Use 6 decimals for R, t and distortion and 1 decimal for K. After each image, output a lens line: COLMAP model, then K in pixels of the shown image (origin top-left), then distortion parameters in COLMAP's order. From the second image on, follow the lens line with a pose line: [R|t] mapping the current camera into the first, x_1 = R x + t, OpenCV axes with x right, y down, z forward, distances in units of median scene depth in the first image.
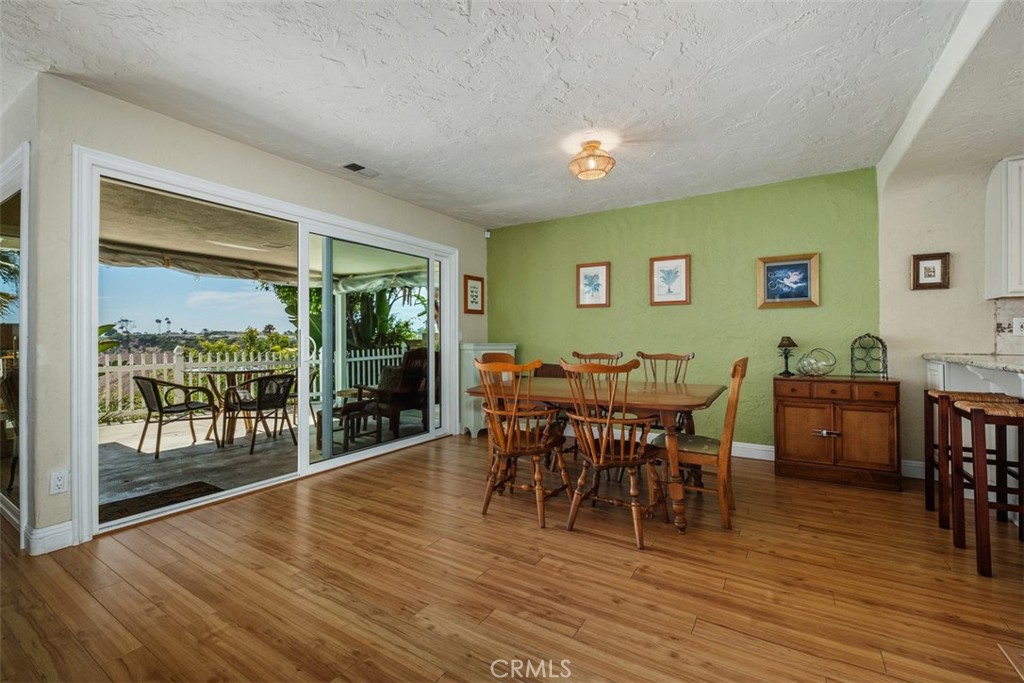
lens RADIAL K [[440.3, 0, 511.1], [0, 440.3, 335.6], [0, 0, 1]] dist [-0.000398, -0.000117]
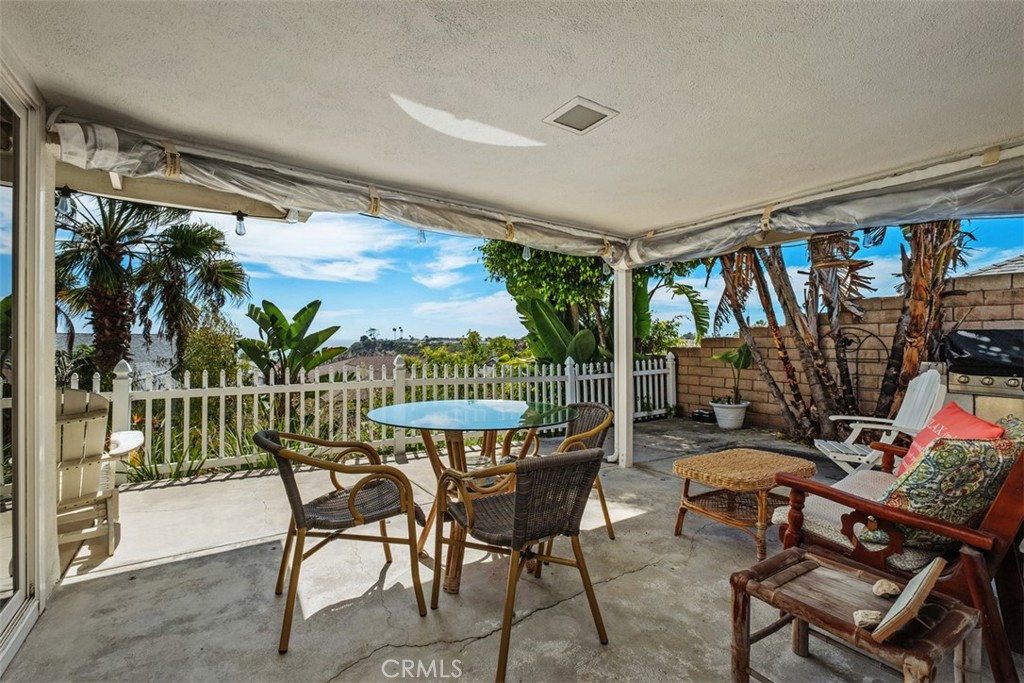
lens RADIAL K [[436.4, 0, 498.3], [0, 436.4, 340.8], [0, 0, 1]] dist [0.035578, -0.022244]
pose [[0.903064, 0.002548, -0.429499, -0.481868], [-0.004054, 0.999988, -0.002591, 0.002804], [0.429487, 0.004081, 0.903064, 0.674682]]
